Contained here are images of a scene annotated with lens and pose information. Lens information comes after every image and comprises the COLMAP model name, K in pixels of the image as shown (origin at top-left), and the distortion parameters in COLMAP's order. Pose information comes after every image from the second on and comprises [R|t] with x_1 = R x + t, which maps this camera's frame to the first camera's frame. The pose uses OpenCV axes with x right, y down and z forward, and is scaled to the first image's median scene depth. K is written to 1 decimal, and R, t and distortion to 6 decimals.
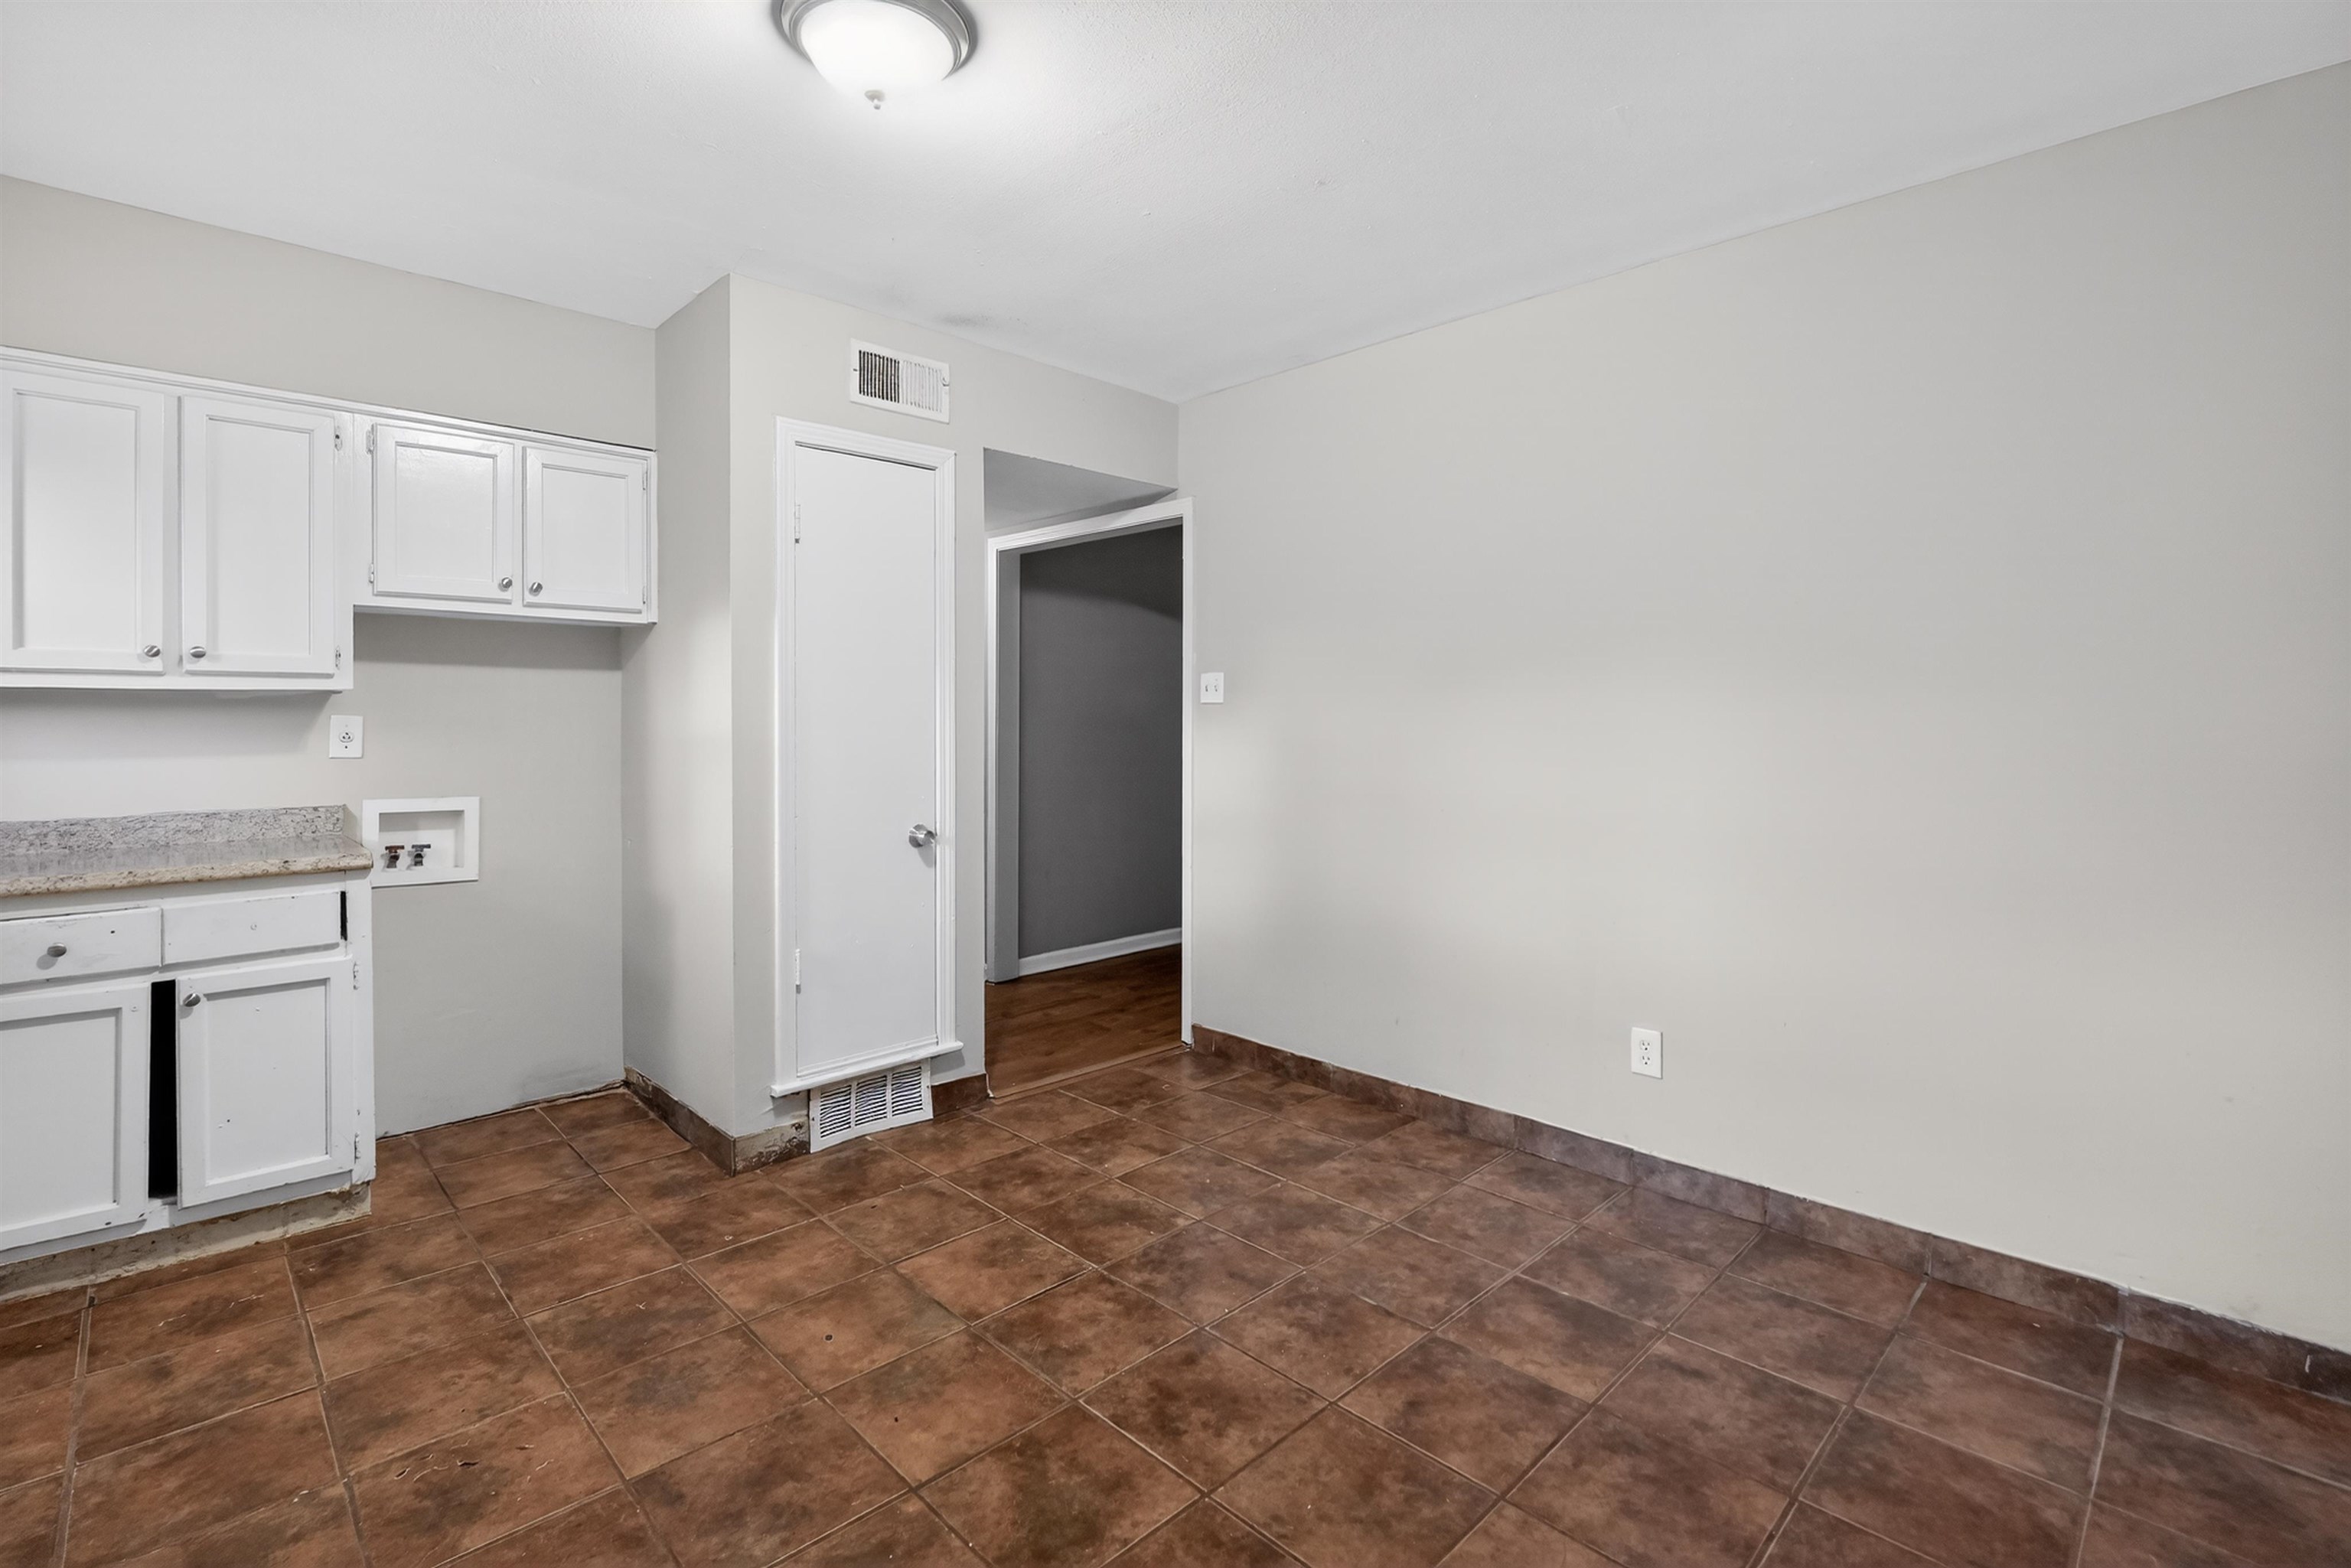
lens RADIAL K [[1076.4, 0, 1186.8], [0, 1076.4, 726.5], [0, 0, 1]] dist [-0.017720, 0.002609]
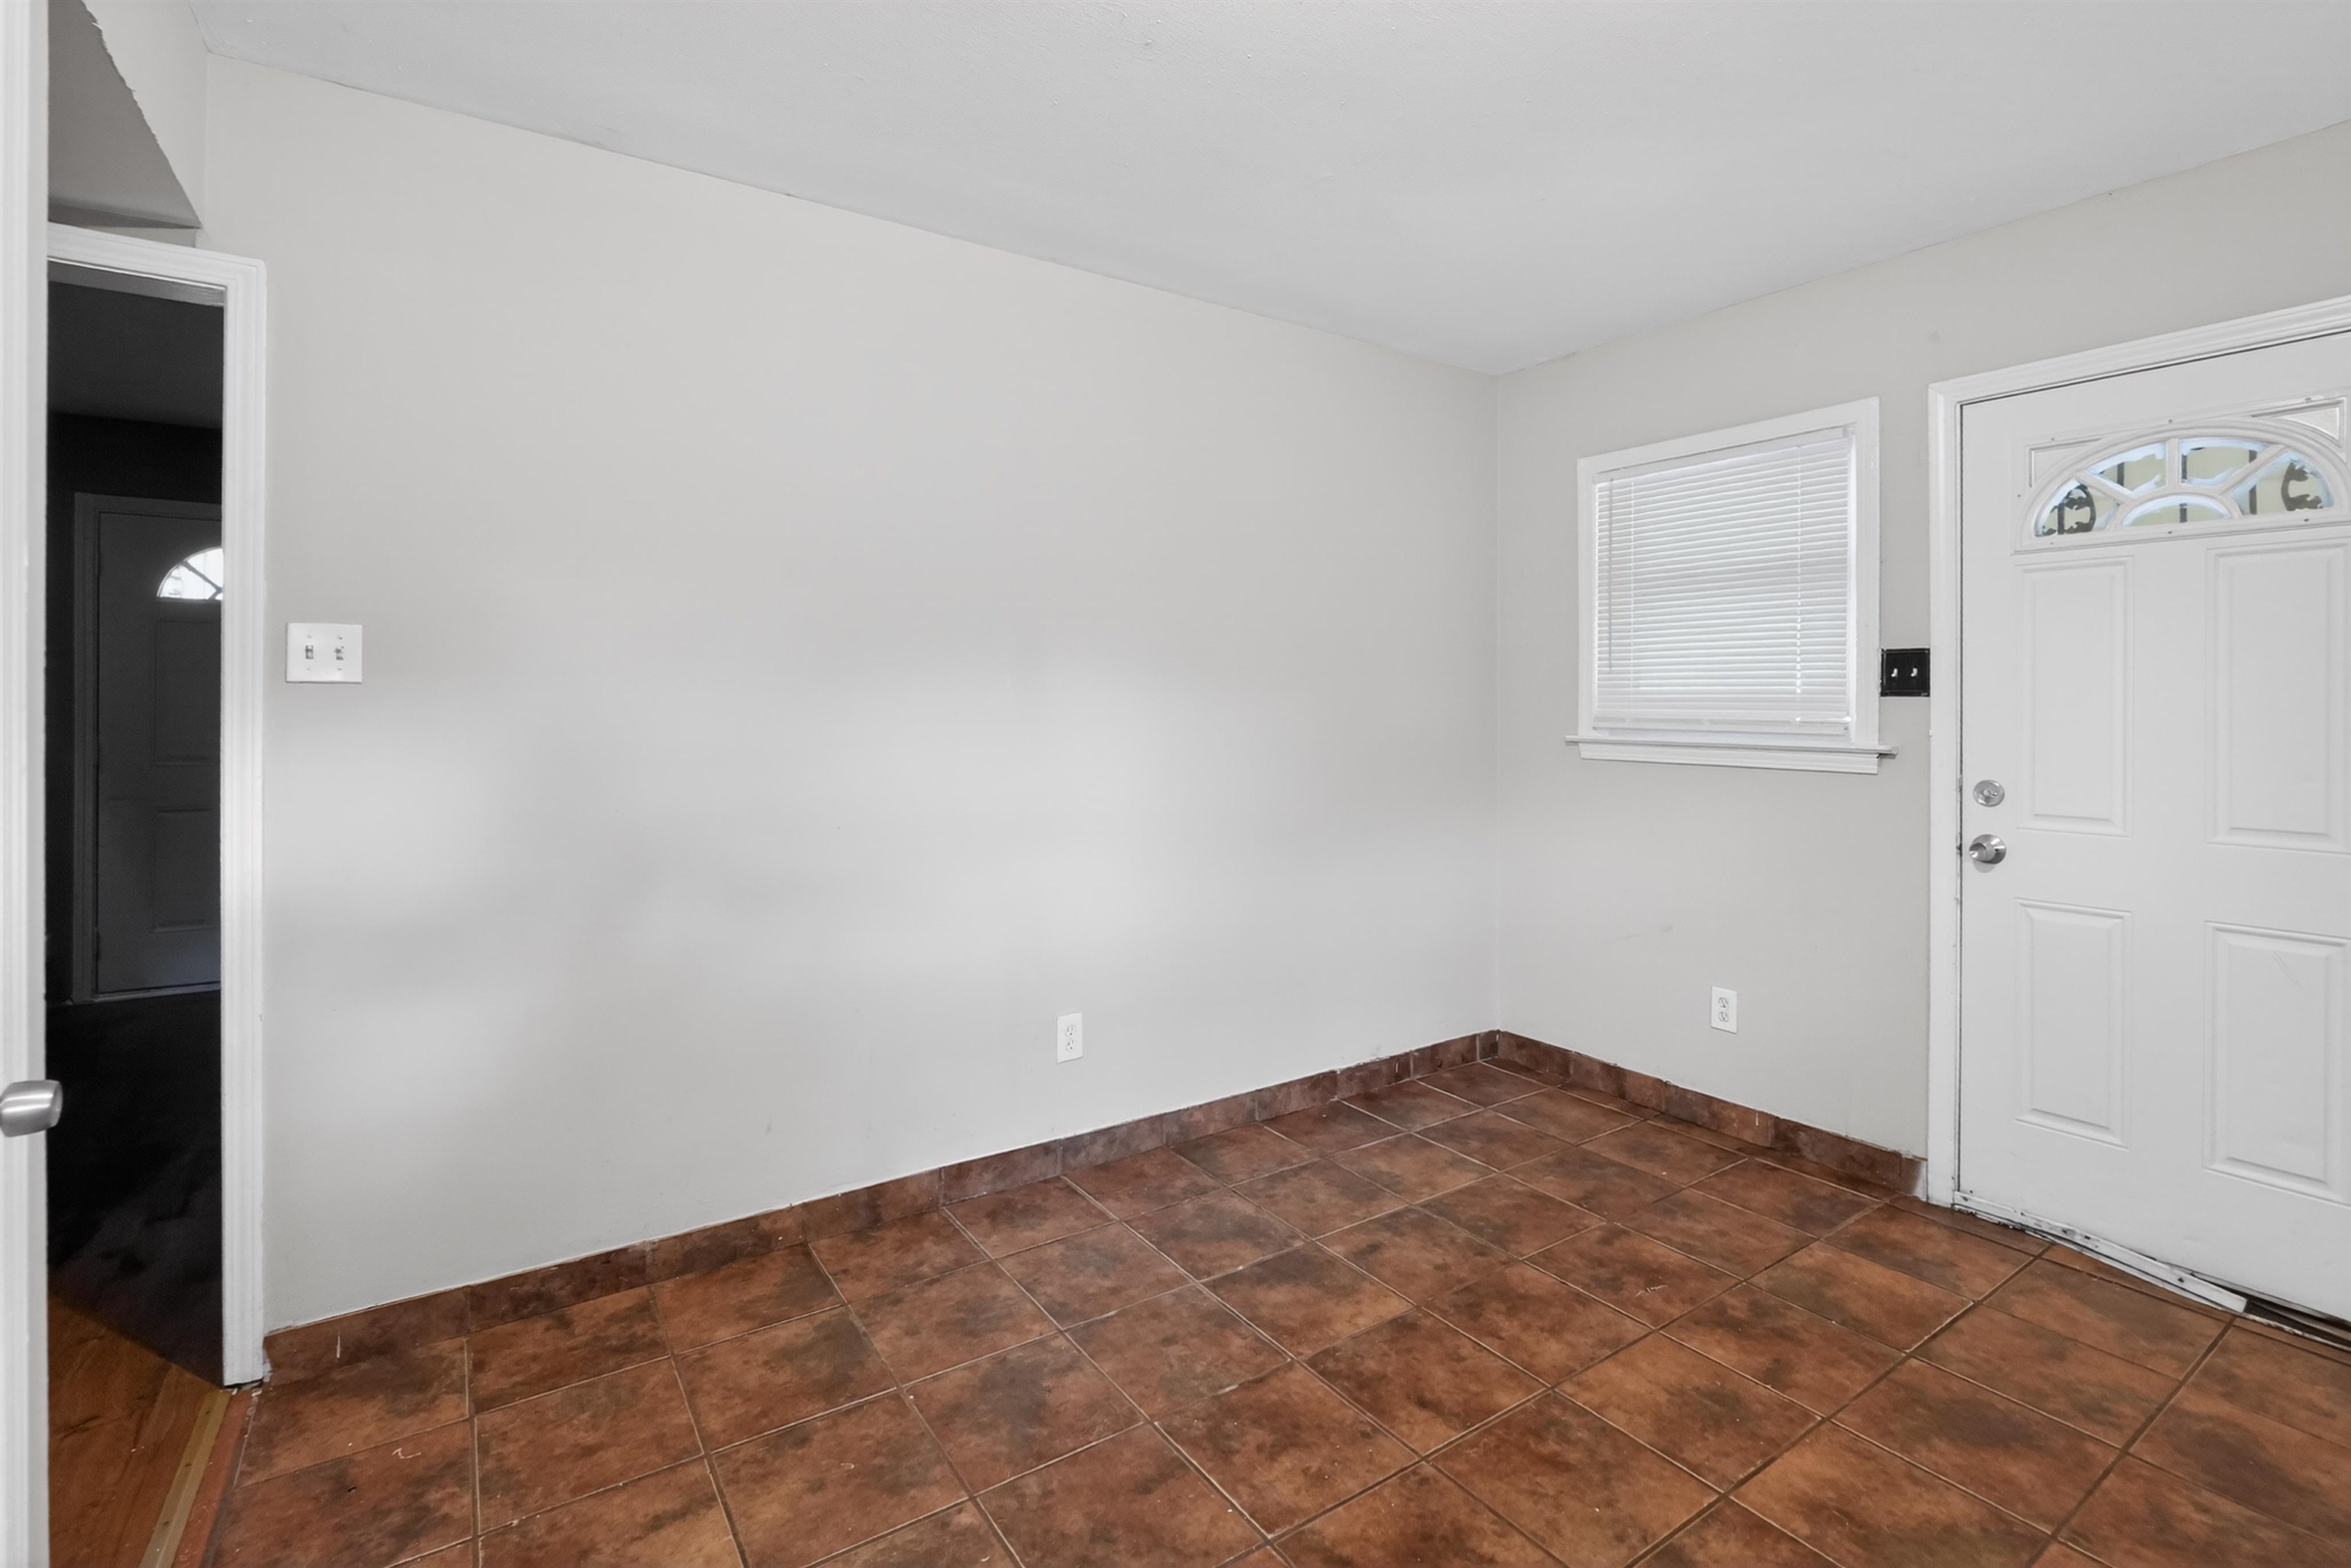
lens RADIAL K [[1076.4, 0, 1178.8], [0, 1076.4, 694.3], [0, 0, 1]] dist [-0.017720, 0.002609]
pose [[0.188625, 0.002358, 0.982046, -0.746099], [0.003204, 0.999990, -0.003016, -0.024339], [-0.982044, 0.003716, 0.188616, 0.948984]]
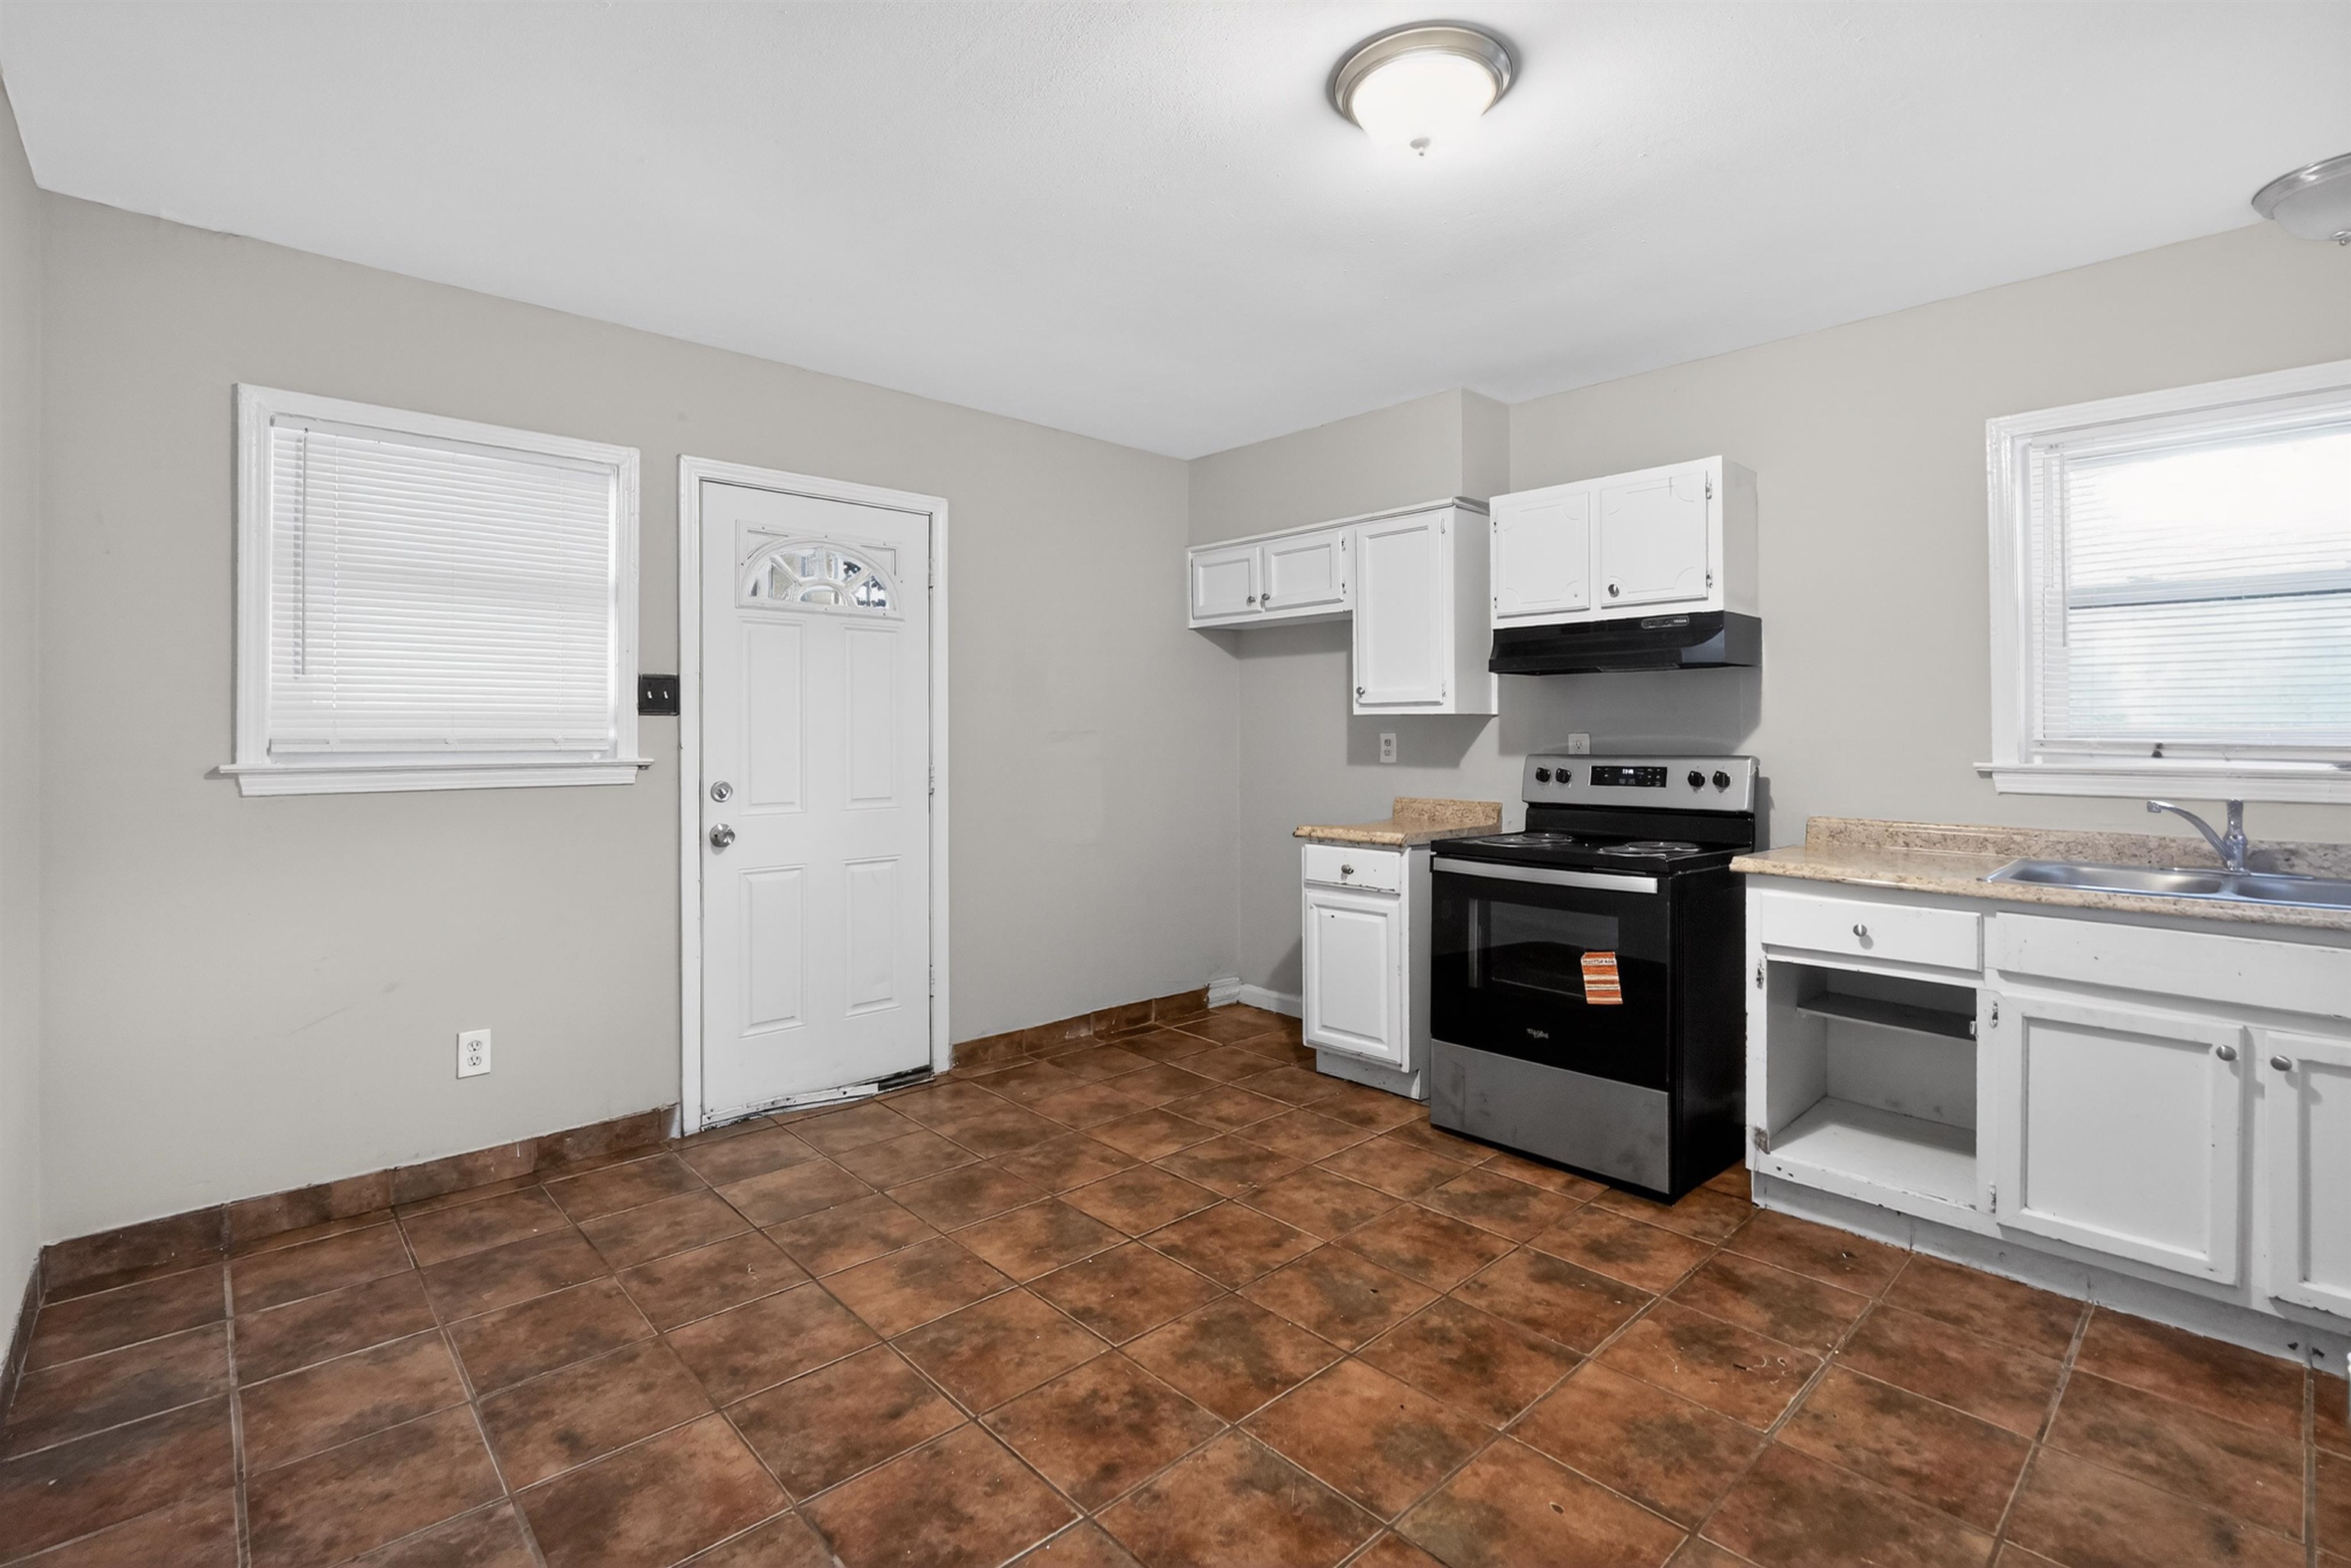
lens RADIAL K [[1076.4, 0, 1167.2], [0, 1076.4, 726.9], [0, 0, 1]] dist [-0.017720, 0.002609]
pose [[-0.998811, -0.003798, 0.048596, -0.081696], [-0.003693, 0.999991, 0.002261, -0.012170], [-0.048605, 0.002079, -0.998816, 1.822464]]
